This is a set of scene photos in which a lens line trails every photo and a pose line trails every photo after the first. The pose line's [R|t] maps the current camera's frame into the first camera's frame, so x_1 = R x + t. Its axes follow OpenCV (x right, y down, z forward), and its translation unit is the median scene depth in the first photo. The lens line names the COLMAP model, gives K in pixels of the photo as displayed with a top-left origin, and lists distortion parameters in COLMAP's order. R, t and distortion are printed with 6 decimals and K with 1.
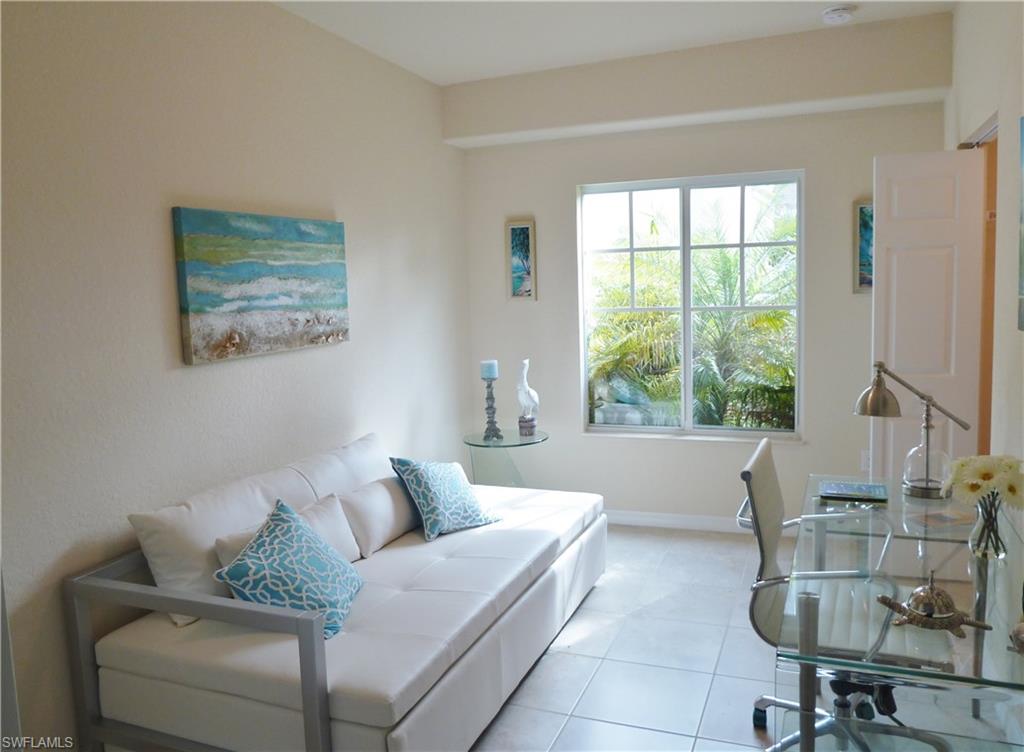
lens RADIAL K [[808.2, 0, 512.0], [0, 808.2, 376.0], [0, 0, 1]] dist [0.000641, 0.000378]
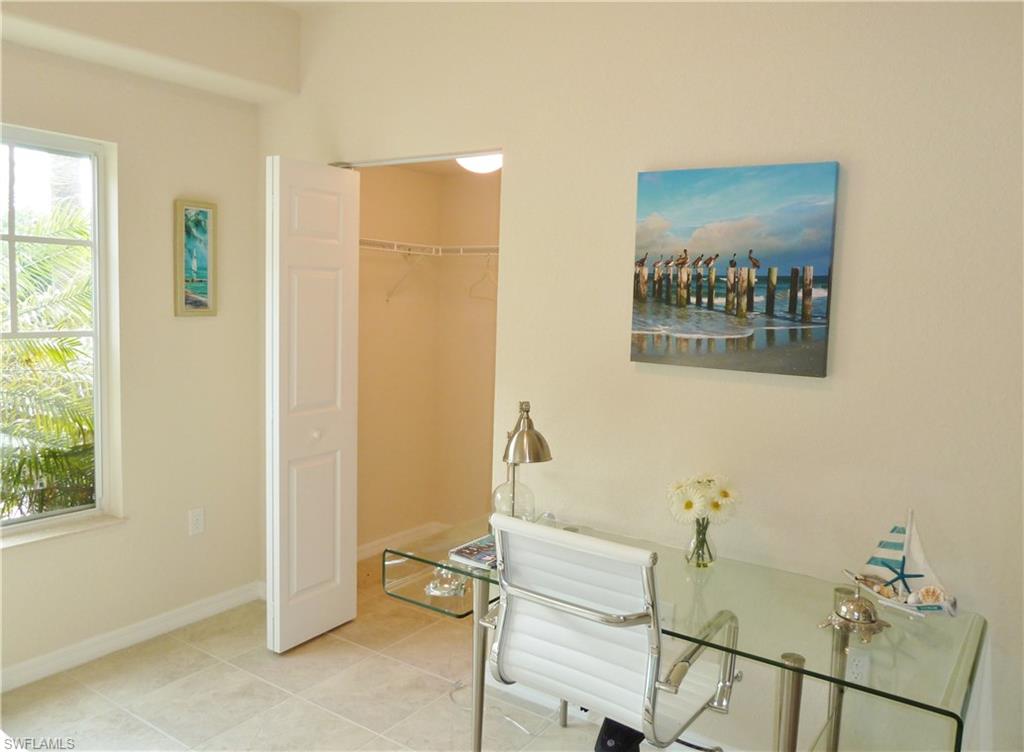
lens RADIAL K [[808.2, 0, 512.0], [0, 808.2, 376.0], [0, 0, 1]] dist [0.000641, 0.000378]
pose [[0.221865, -0.060835, 0.973178, -0.262898], [0.074178, 0.996213, 0.045364, -0.052722], [-0.972252, 0.062124, 0.225537, 0.479175]]
